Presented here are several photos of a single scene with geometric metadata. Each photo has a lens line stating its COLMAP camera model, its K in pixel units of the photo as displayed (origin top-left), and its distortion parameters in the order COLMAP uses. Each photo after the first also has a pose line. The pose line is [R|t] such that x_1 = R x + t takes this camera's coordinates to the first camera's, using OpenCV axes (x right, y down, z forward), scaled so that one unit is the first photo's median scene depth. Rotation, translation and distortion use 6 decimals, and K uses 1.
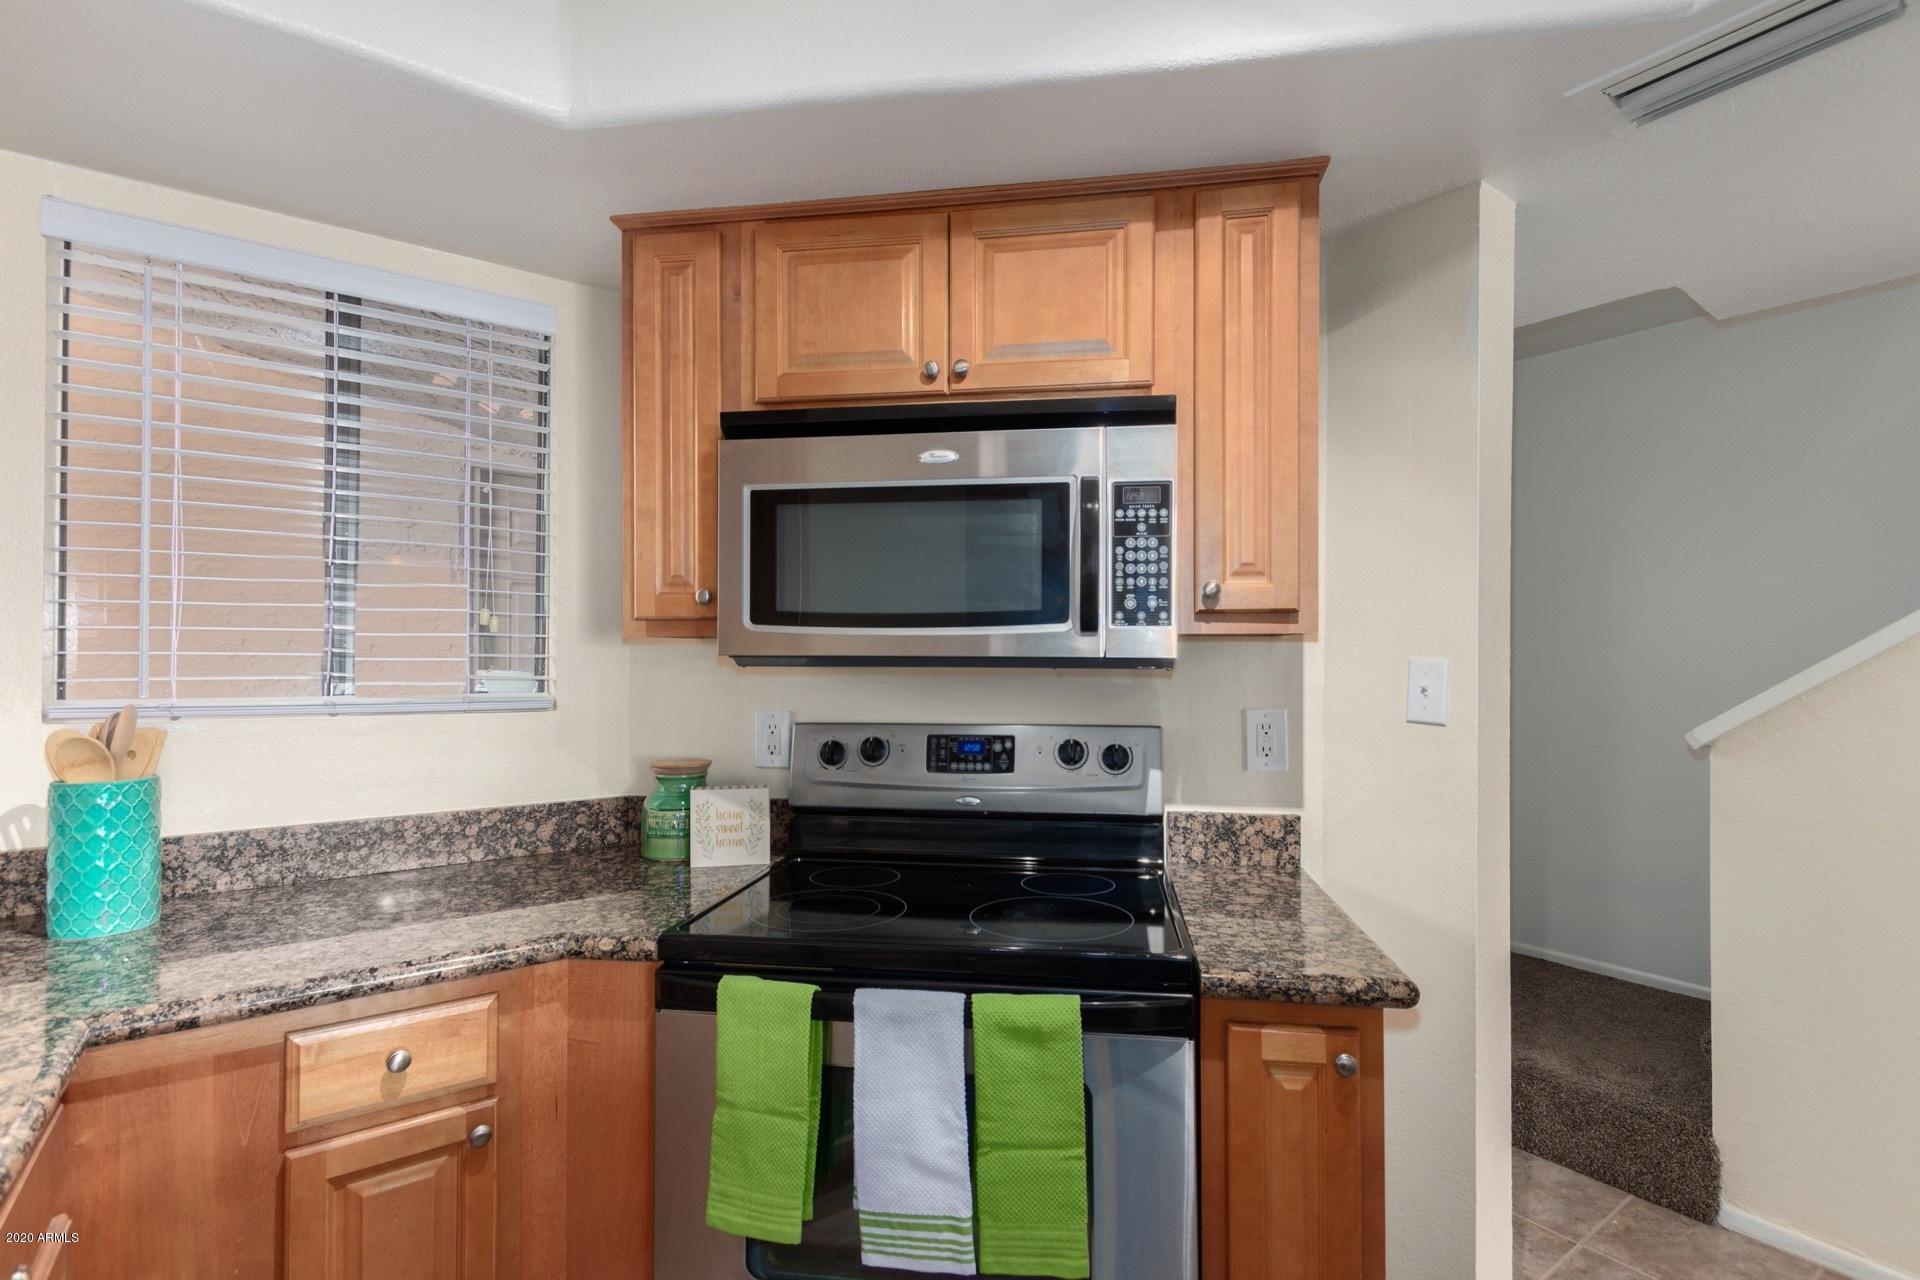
lens RADIAL K [[918.8, 0, 959.1], [0, 918.8, 644.5], [0, 0, 1]] dist [0.001012, -0.000040]
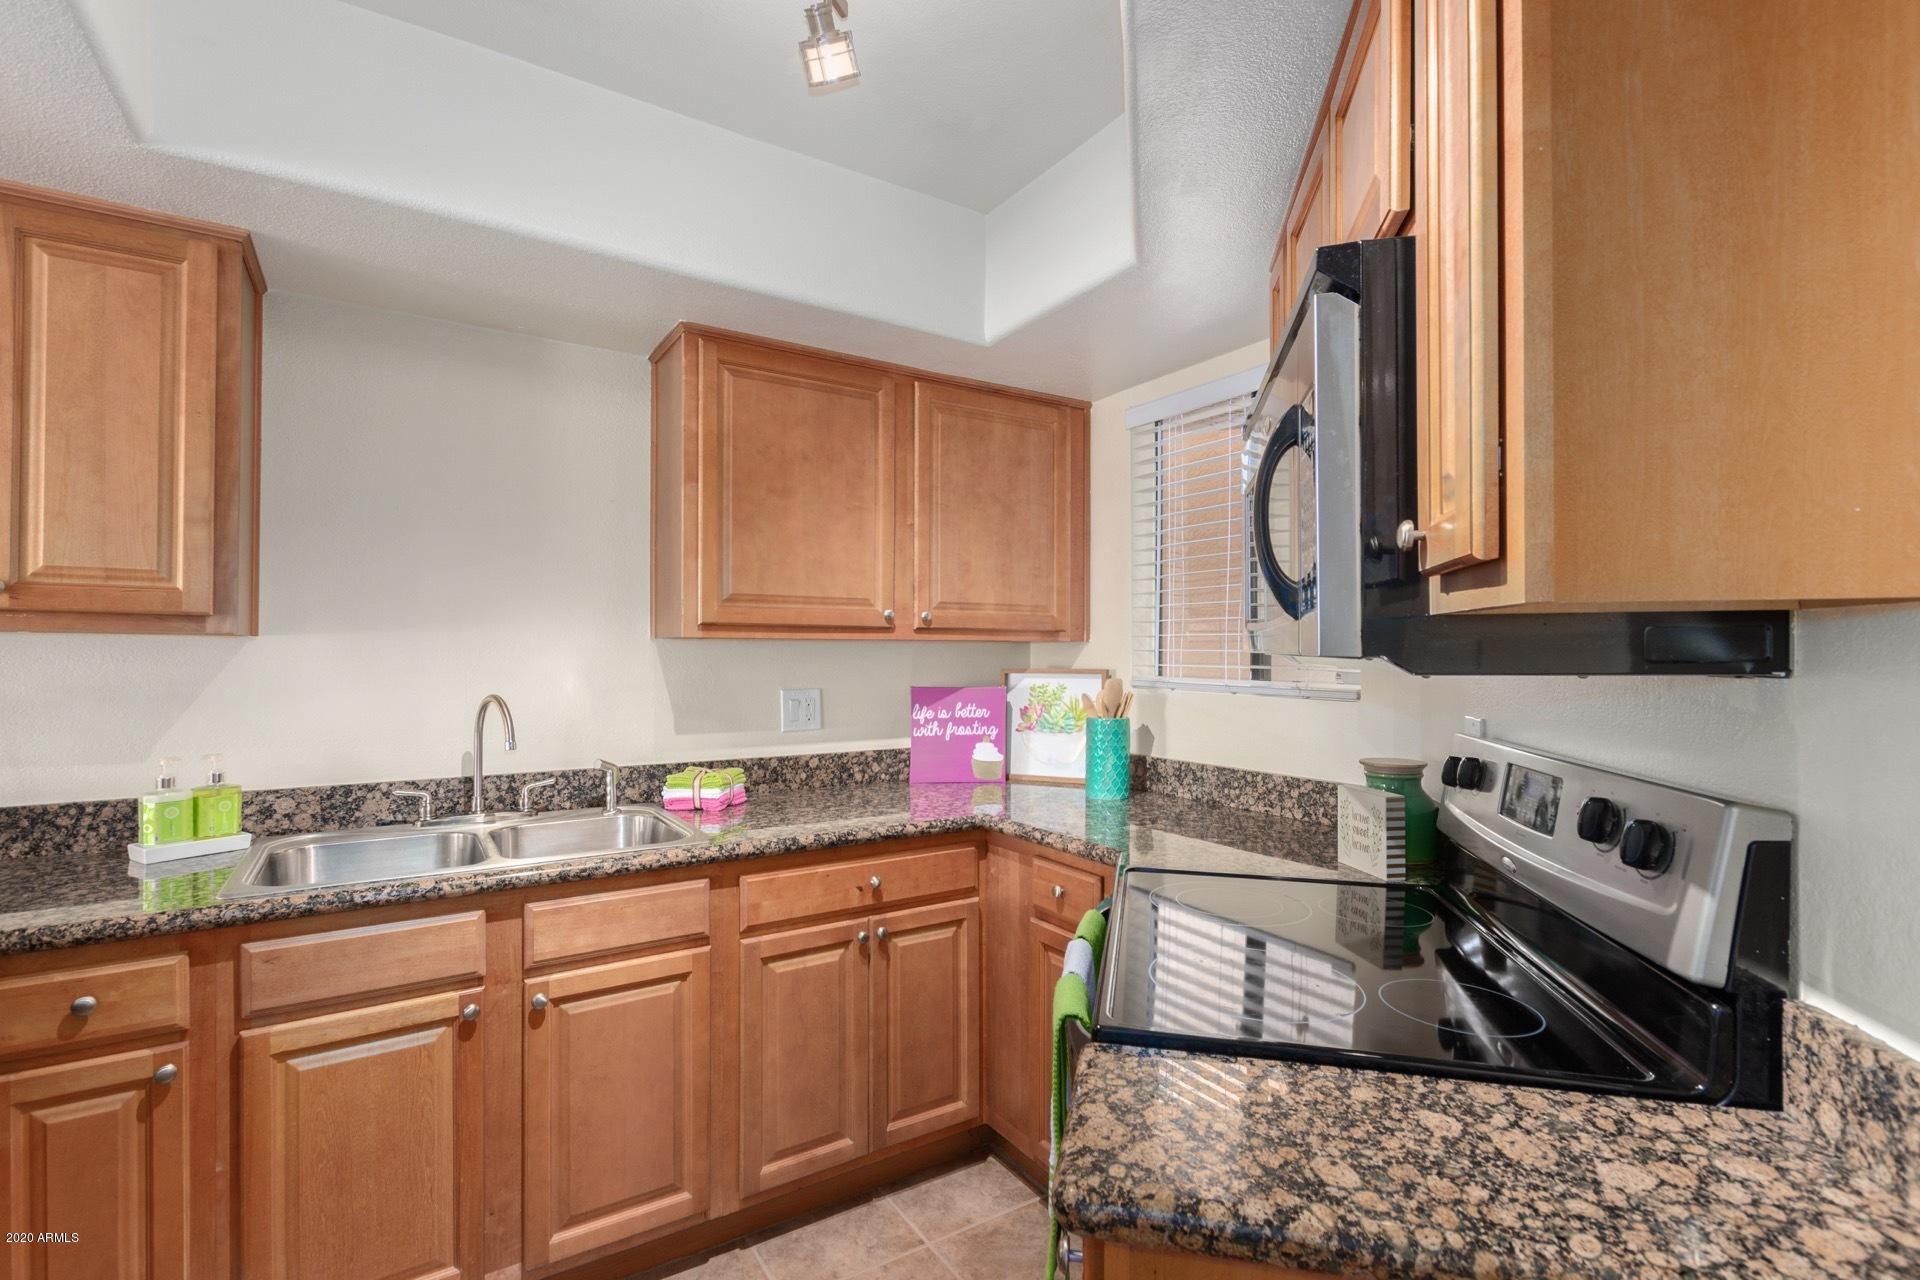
lens RADIAL K [[872.4, 0, 956.8], [0, 872.4, 641.6], [0, 0, 1]] dist [0.000013, -0.000246]
pose [[-0.055602, -0.011838, -0.998383, 0.701743], [0.006537, 0.999904, -0.012220, 0.009658], [0.998432, -0.007206, -0.055519, 0.639268]]
